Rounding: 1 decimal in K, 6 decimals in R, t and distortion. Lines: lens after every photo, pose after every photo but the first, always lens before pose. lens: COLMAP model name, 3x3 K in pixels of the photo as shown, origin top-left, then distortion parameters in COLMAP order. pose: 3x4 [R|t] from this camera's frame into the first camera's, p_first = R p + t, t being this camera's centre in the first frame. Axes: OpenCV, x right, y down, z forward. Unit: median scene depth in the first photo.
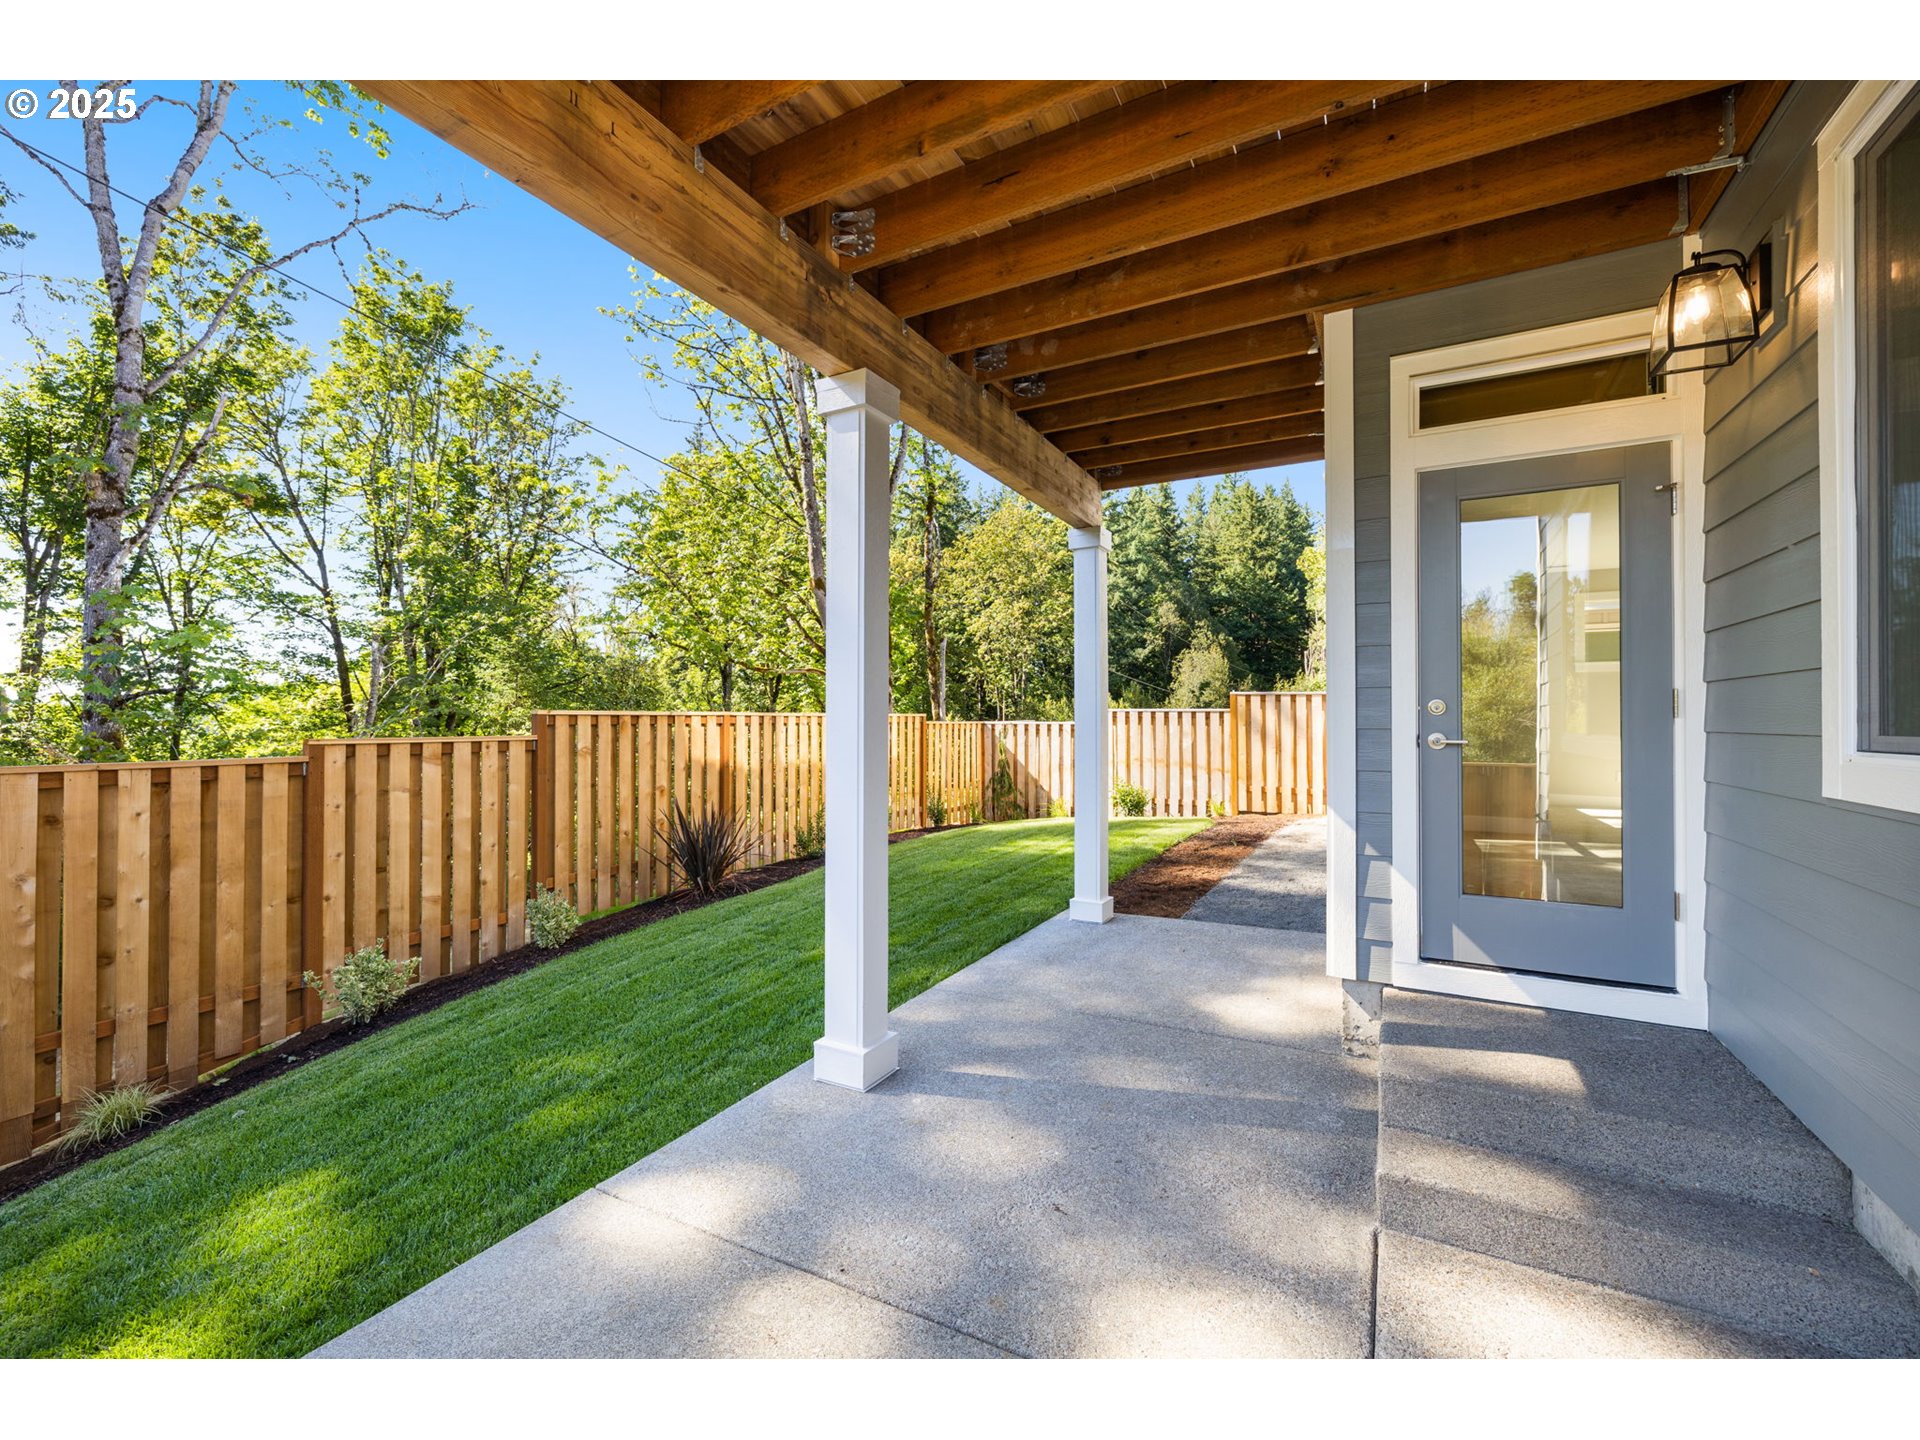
lens RADIAL K [[789.8, 0, 974.1], [0, 789.8, 720.5], [0, 0, 1]] dist [0.000318, 0.000013]
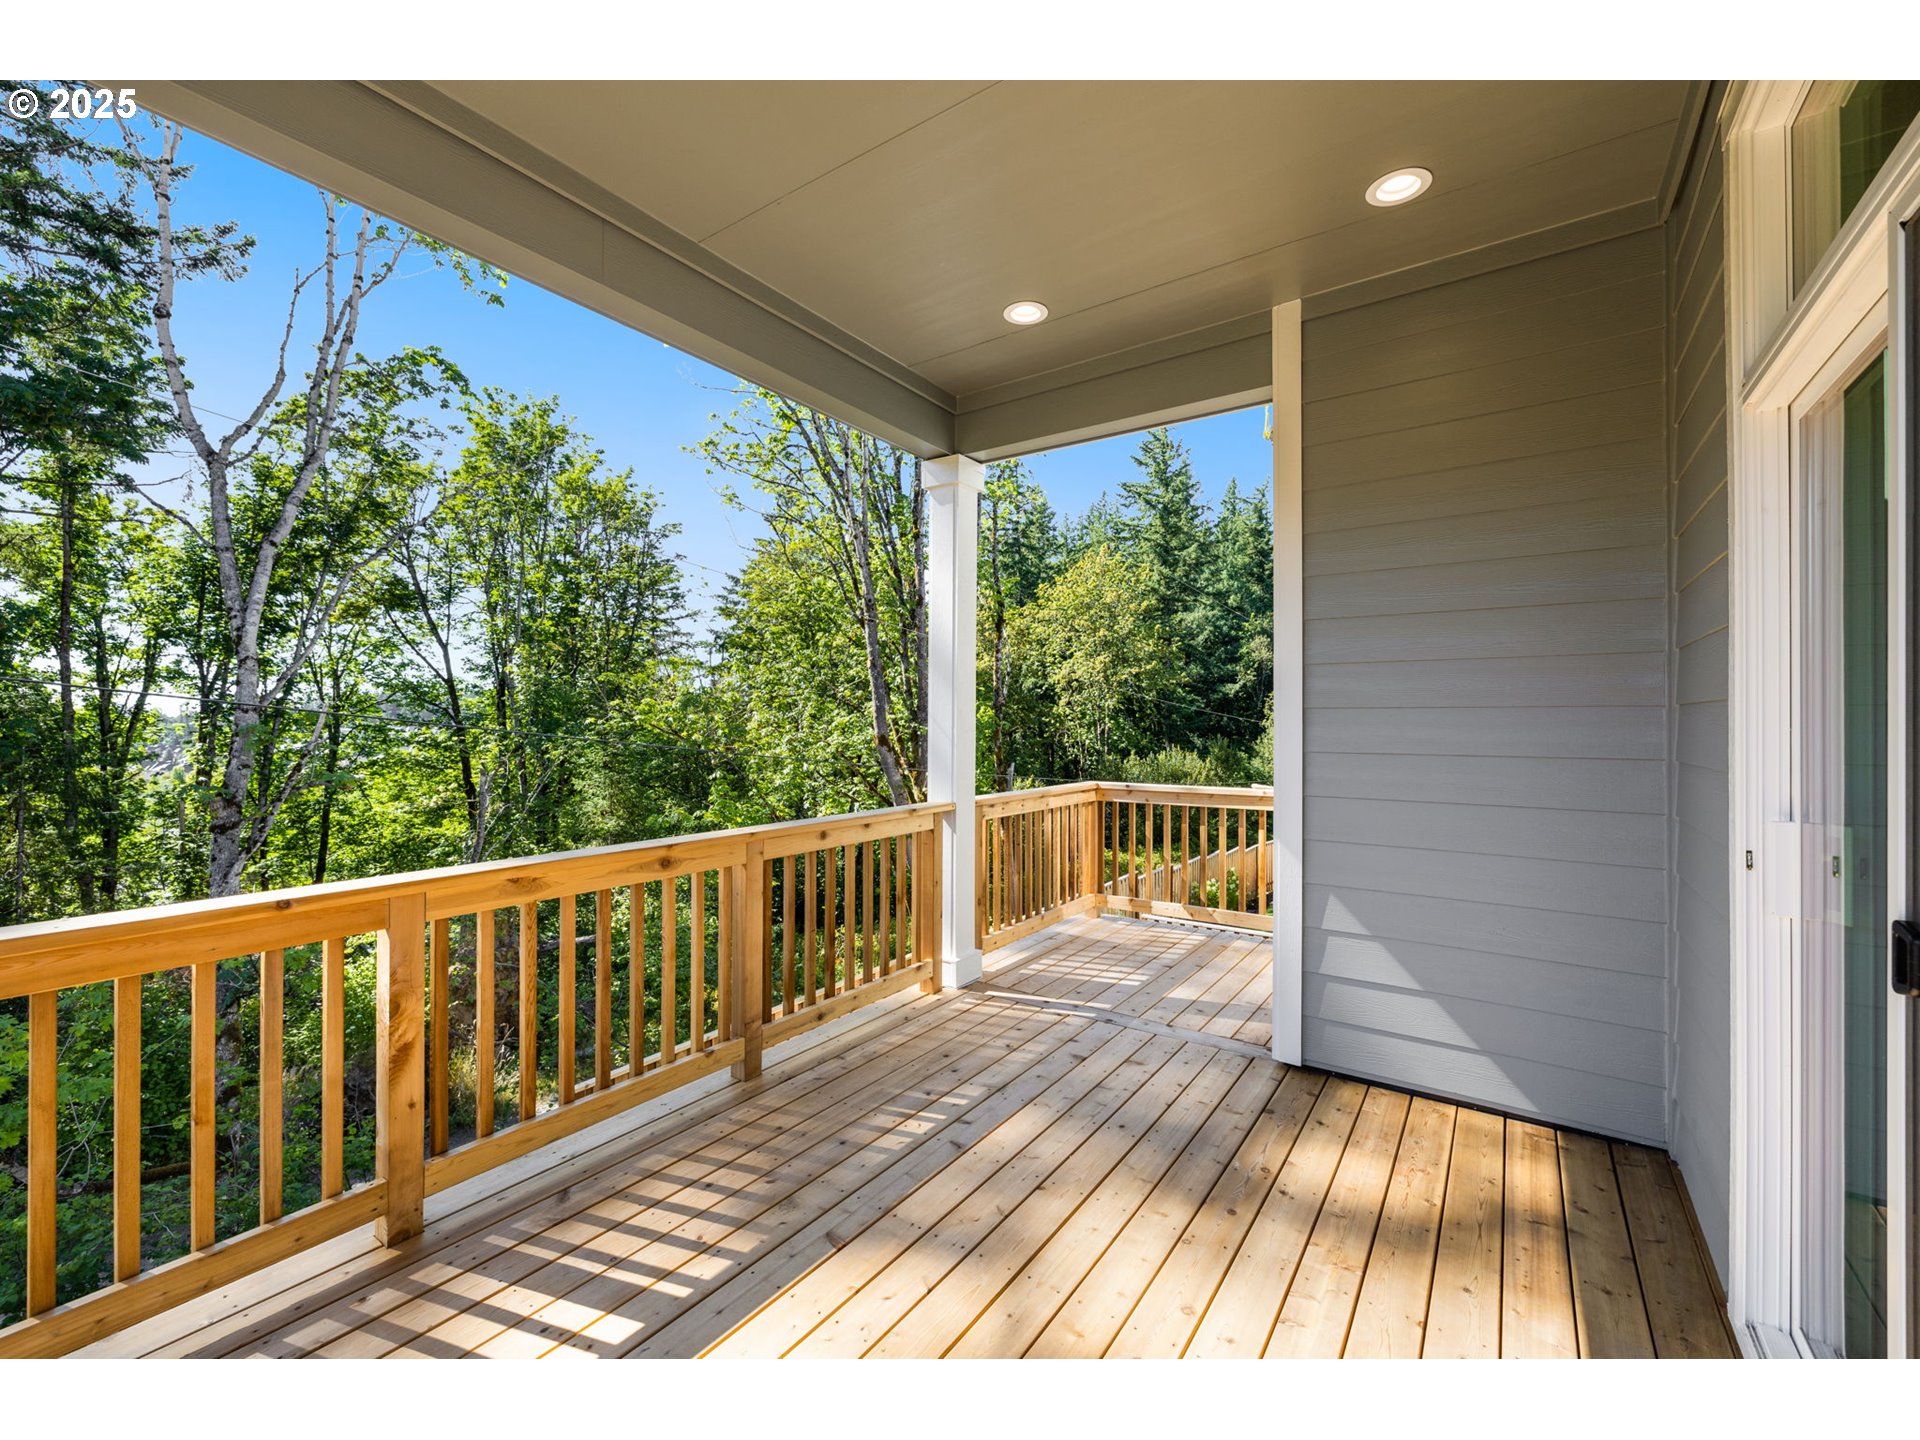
lens RADIAL K [[789.8, 0, 974.1], [0, 789.8, 720.5], [0, 0, 1]] dist [0.000318, 0.000013]
pose [[0.993482, 0.004049, -0.113920, 0.020841], [-0.004471, 0.999984, -0.003448, -0.109231], [0.113904, 0.003935, 0.993484, 0.002350]]
